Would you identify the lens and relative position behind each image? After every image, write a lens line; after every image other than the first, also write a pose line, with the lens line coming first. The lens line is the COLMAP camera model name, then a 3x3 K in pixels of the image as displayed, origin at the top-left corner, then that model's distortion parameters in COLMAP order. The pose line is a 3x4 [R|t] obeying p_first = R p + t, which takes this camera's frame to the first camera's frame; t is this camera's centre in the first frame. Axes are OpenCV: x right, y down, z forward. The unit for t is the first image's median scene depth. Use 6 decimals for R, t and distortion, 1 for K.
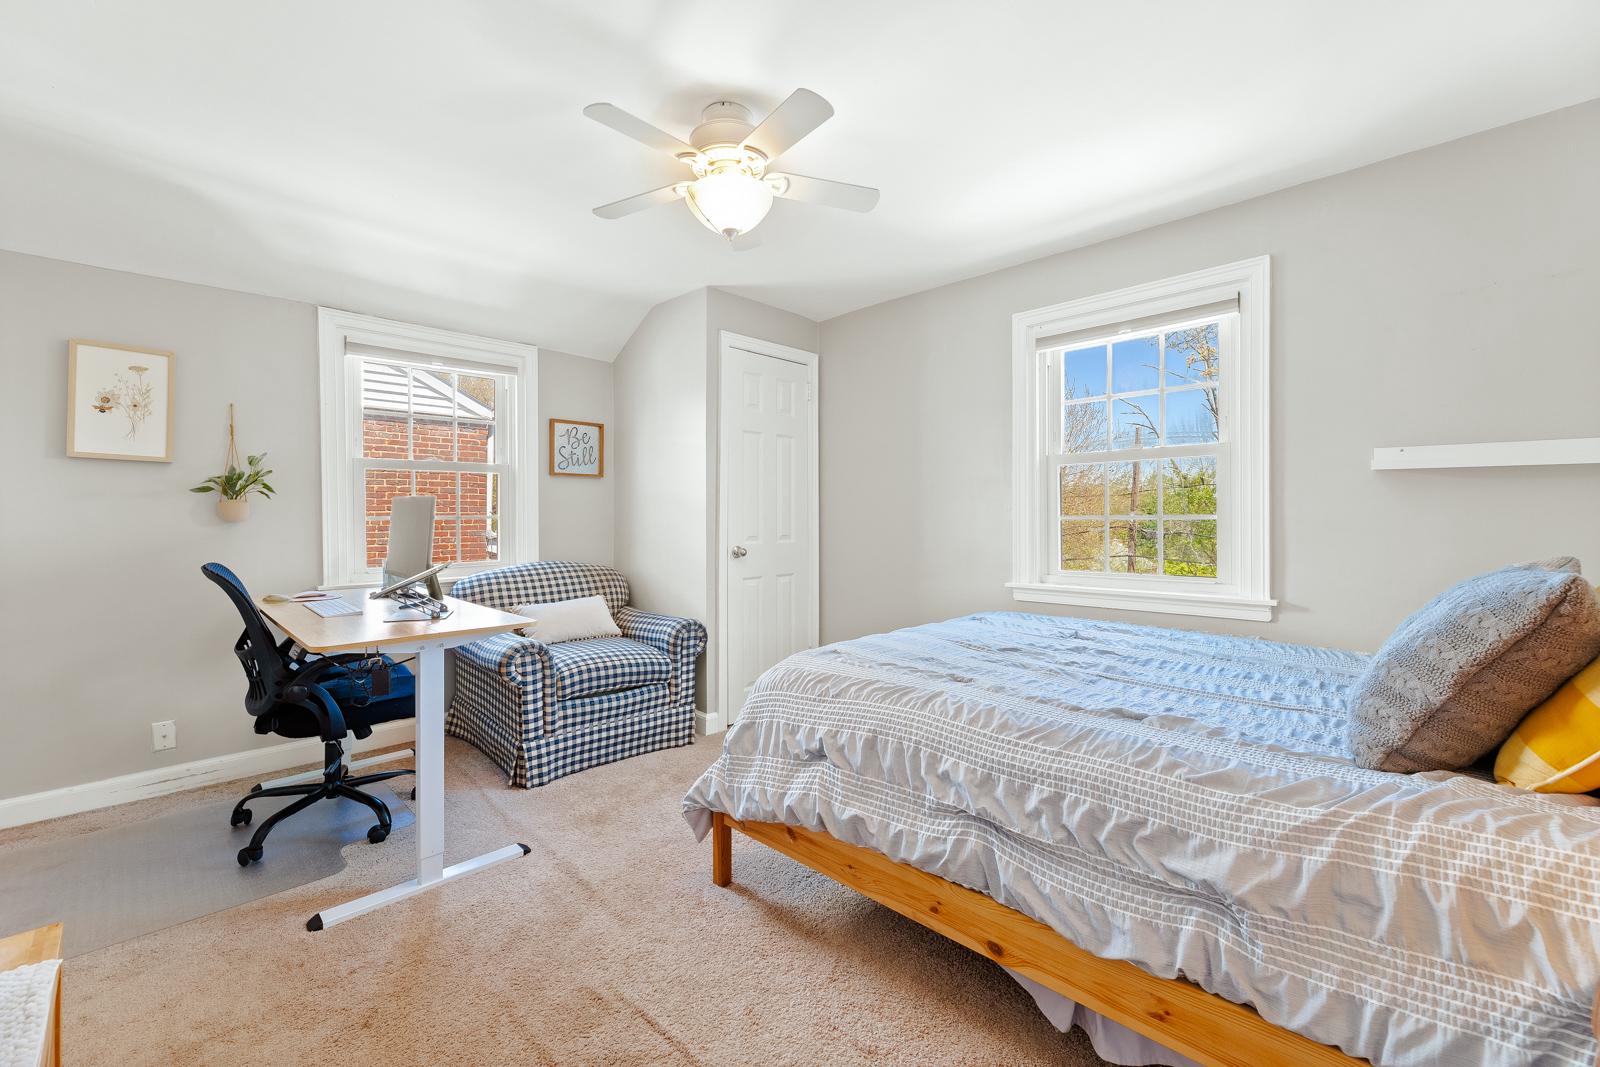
lens RADIAL K [[651.4, 0, 798.1], [0, 651.4, 523.3], [0, 0, 1]] dist [0.000098, 0.000046]
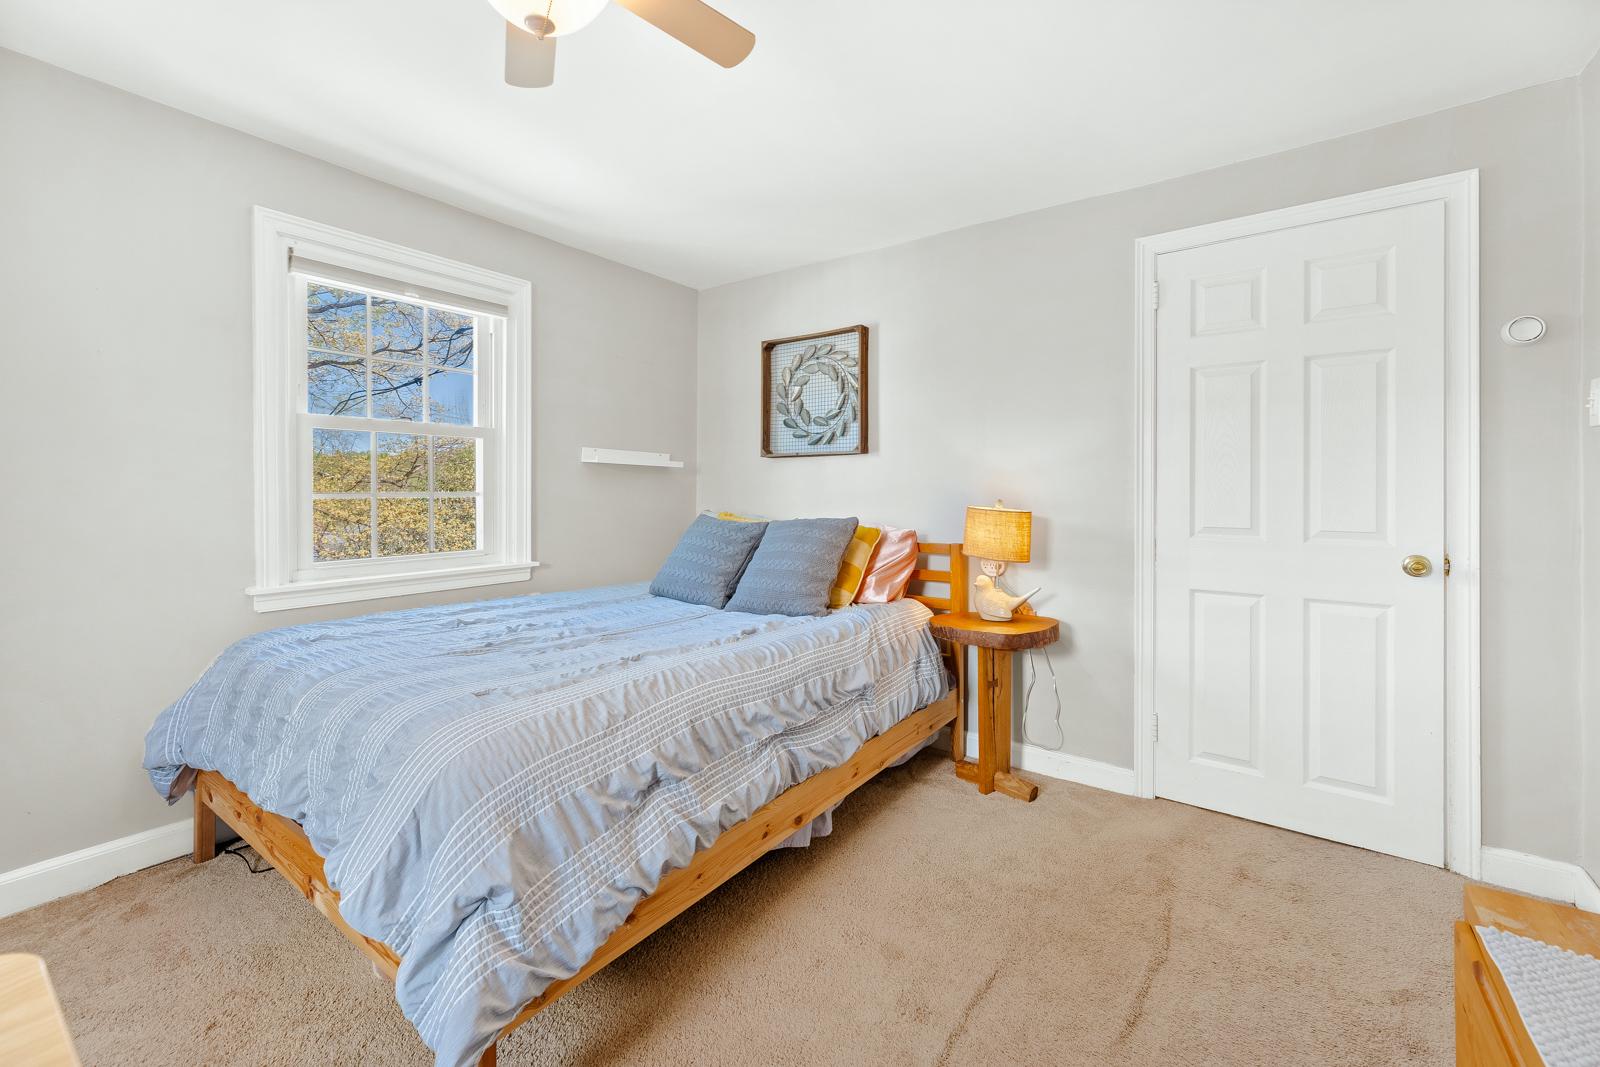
lens RADIAL K [[651.6, 0, 822.7], [0, 651.6, 490.5], [0, 0, 1]] dist [0.000964, 0.000159]
pose [[-0.148128, 0.001398, 0.988967, -0.580726], [0.004528, 0.999989, -0.000735, -0.014676], [-0.988958, 0.004369, -0.148133, 0.638758]]
